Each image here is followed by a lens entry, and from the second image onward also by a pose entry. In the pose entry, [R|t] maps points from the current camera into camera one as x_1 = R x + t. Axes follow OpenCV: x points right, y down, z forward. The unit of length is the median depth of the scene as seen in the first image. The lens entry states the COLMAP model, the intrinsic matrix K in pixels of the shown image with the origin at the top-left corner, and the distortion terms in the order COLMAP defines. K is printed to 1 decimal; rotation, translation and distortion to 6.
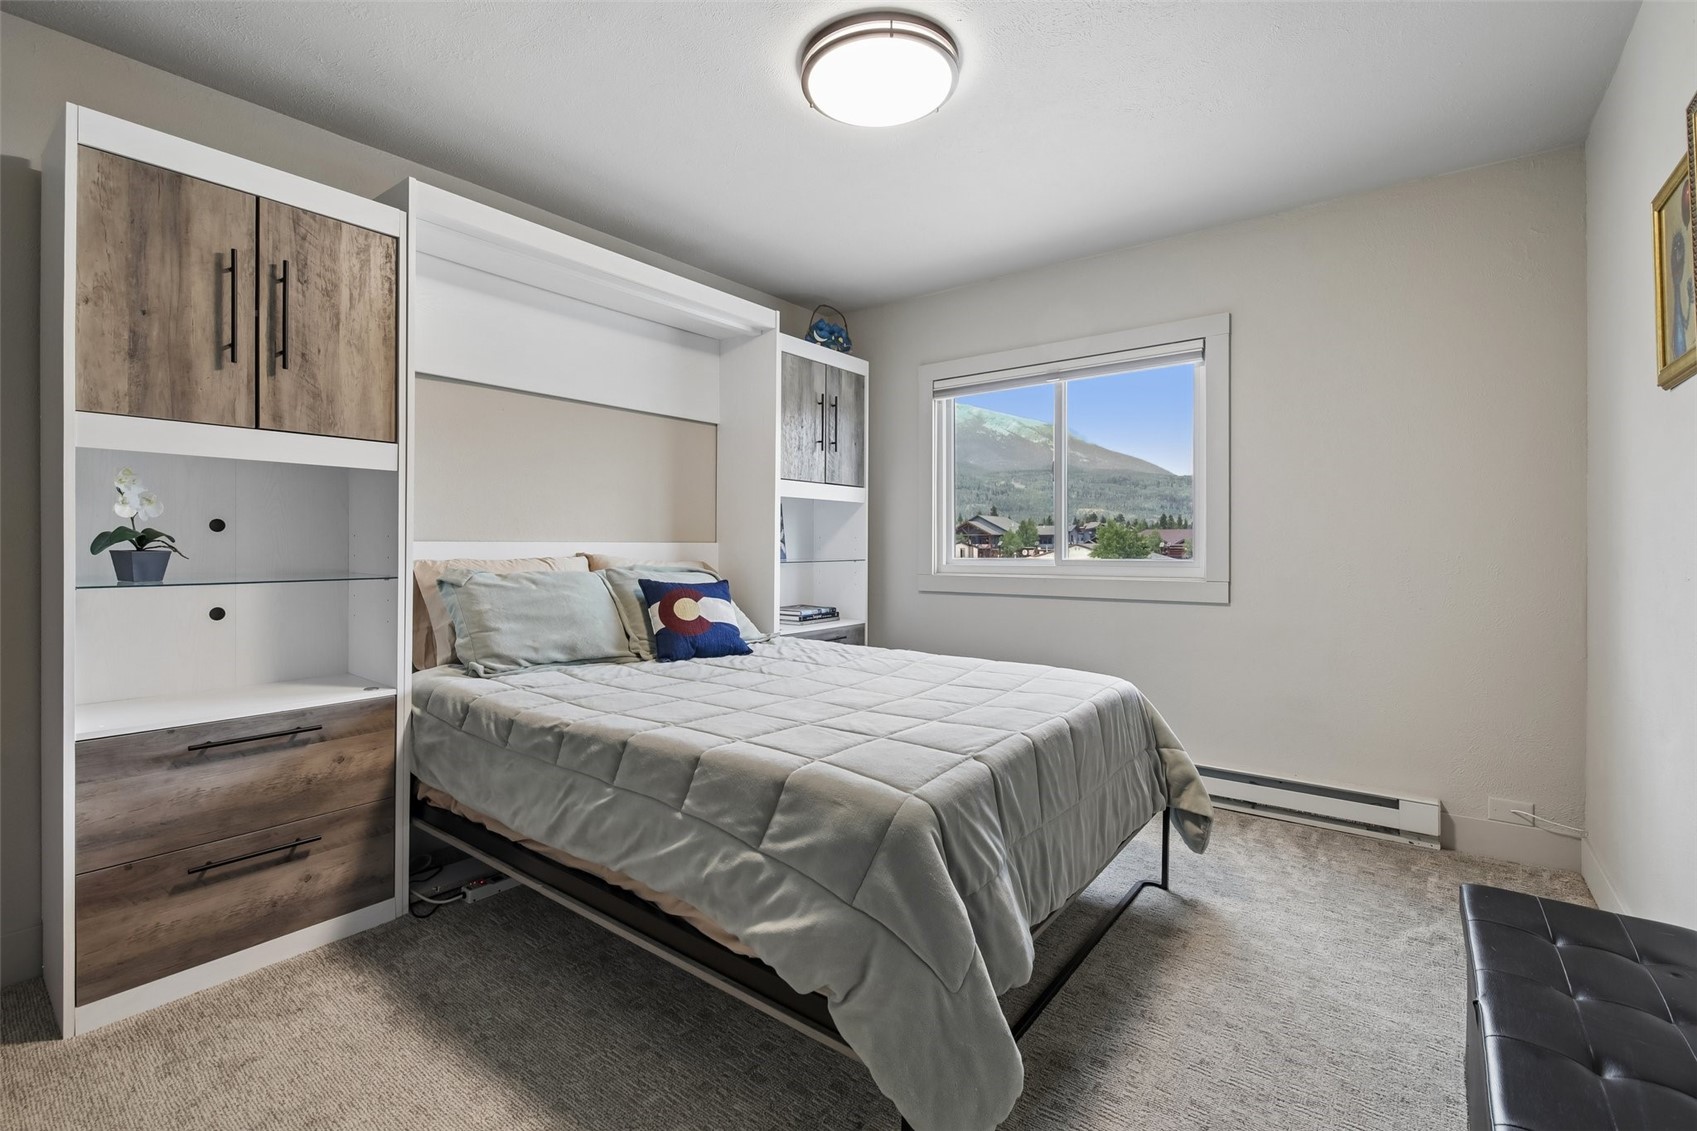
lens RADIAL K [[744.0, 0, 792.9], [0, 744.0, 552.7], [0, 0, 1]] dist [-0.004887, -0.005224]
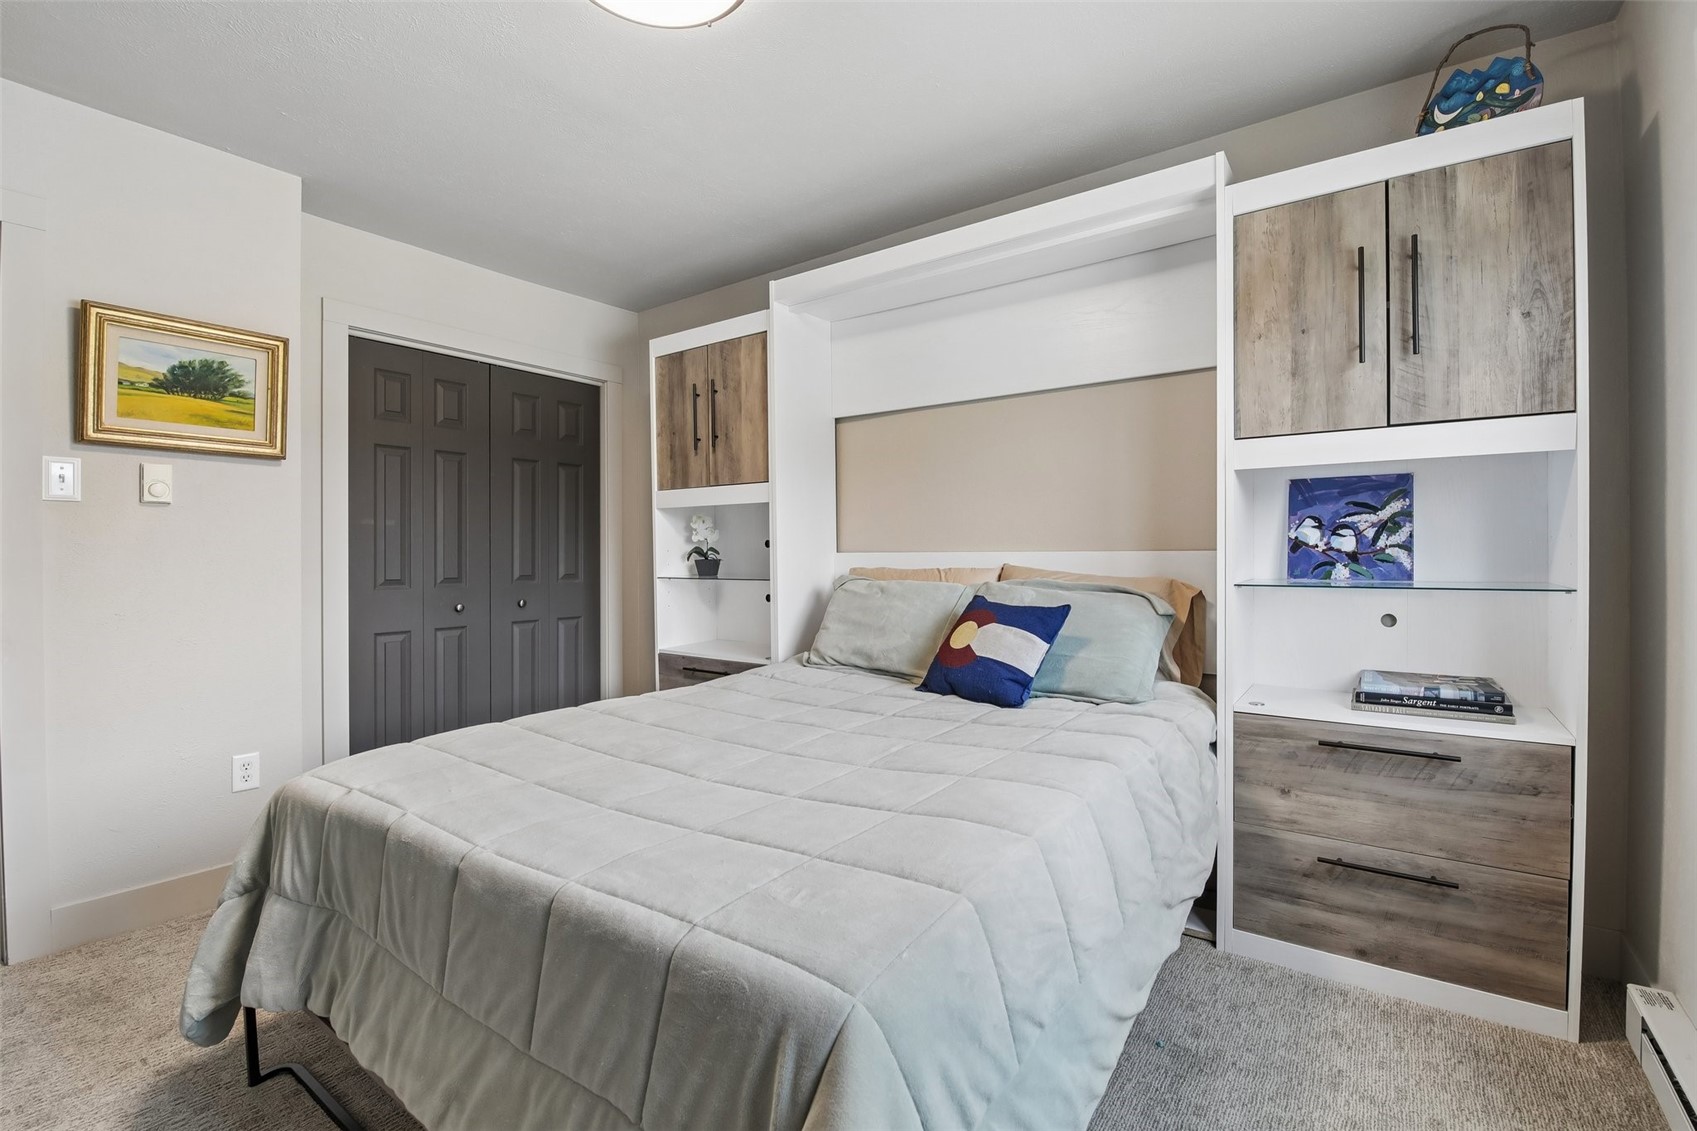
lens RADIAL K [[744.0, 0, 816.1], [0, 744.0, 555.0], [0, 0, 1]] dist [-0.004887, -0.005224]
pose [[0.068881, 0.007511, -0.997597, 0.665959], [0.003497, 0.999964, 0.007770, -0.019153], [0.997619, -0.004024, 0.068852, 0.790815]]
